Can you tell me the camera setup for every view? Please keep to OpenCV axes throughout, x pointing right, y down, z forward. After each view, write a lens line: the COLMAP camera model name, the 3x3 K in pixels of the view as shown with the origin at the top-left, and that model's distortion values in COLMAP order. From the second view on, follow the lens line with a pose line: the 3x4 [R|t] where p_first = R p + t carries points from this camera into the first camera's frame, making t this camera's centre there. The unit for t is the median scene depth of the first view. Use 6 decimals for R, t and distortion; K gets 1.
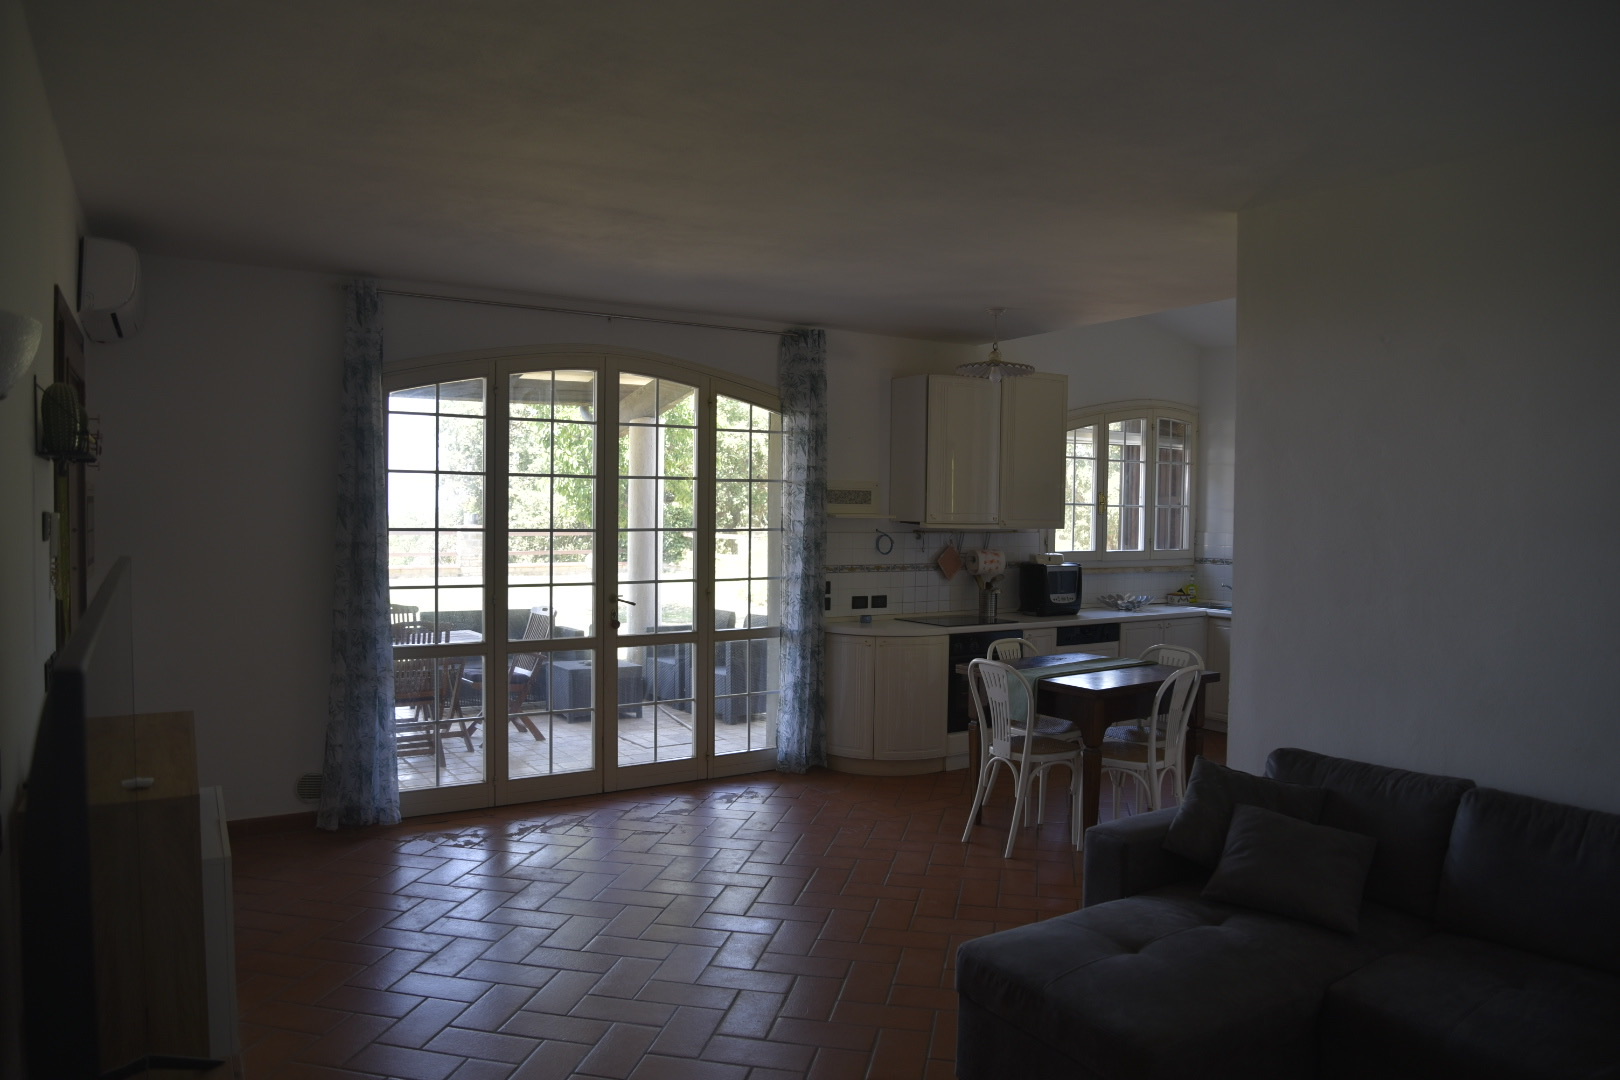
lens RADIAL K [[1101.6, 0, 808.7], [0, 1101.6, 542.5], [0, 0, 1]] dist [-0.088841, 0.025341]
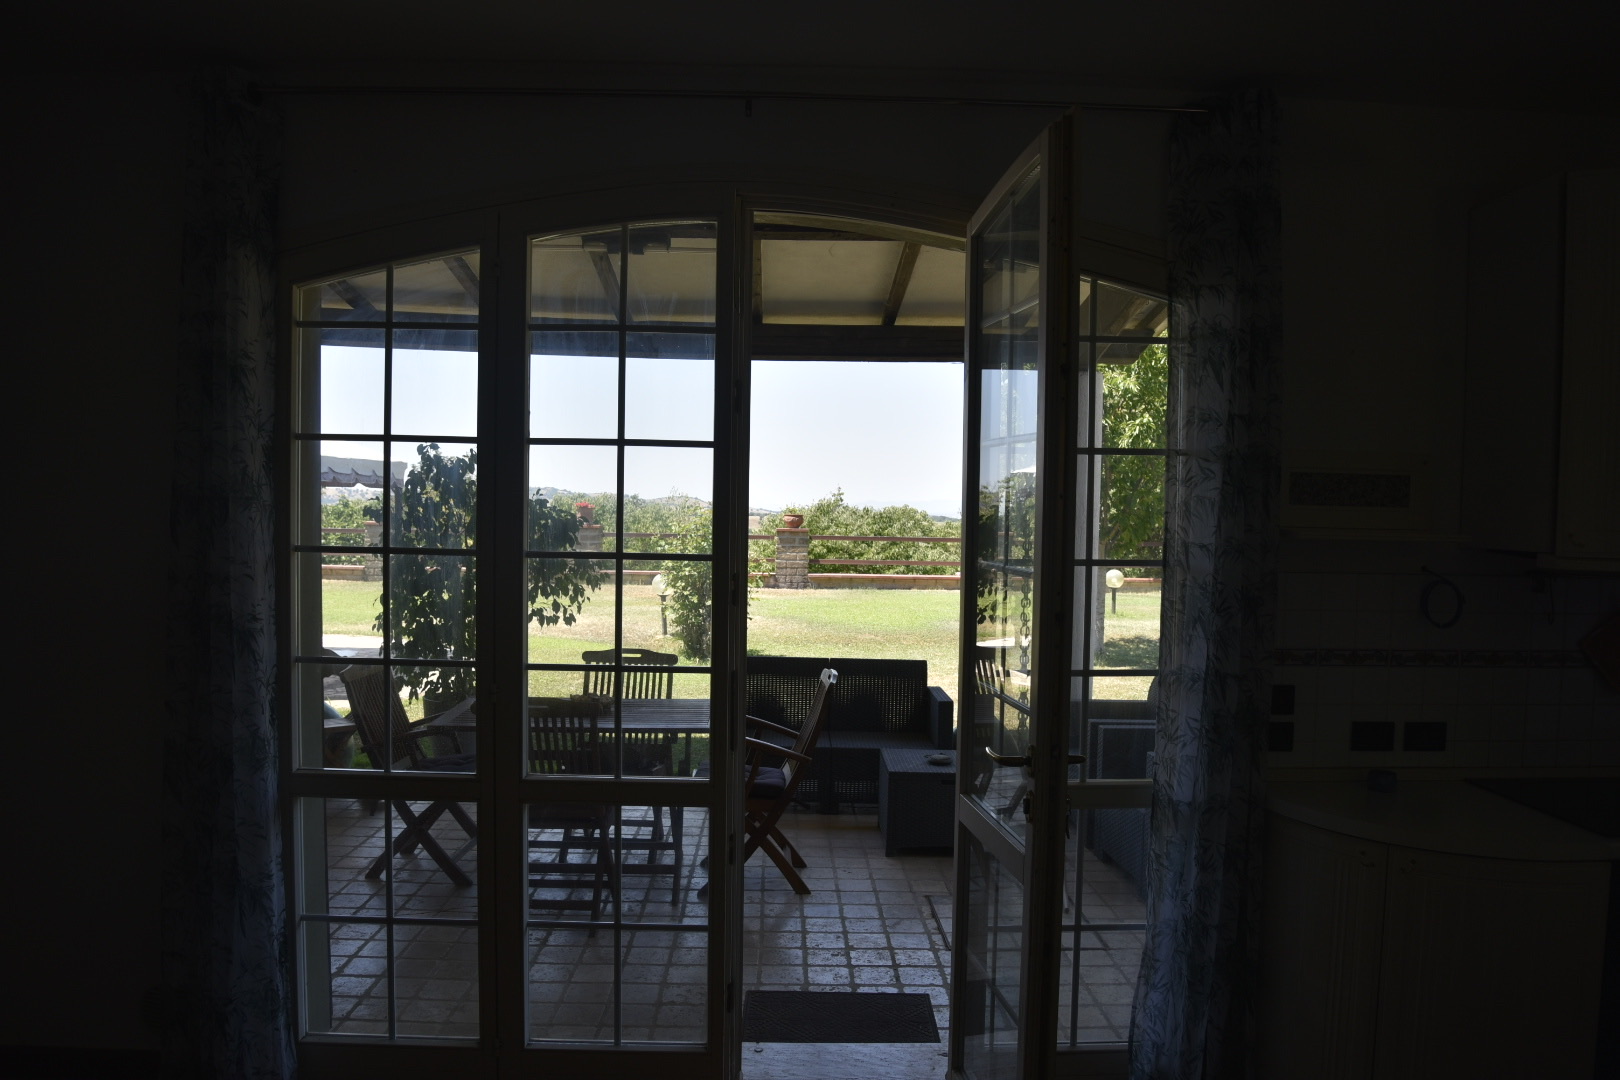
lens RADIAL K [[1101.6, 0, 807.9], [0, 1101.6, 527.5], [0, 0, 1]] dist [-0.088841, 0.025341]
pose [[0.852828, 0.022977, -0.521686, 0.079129], [-0.025031, 0.999682, 0.003109, -0.023495], [0.521591, 0.010407, 0.853132, 0.558759]]
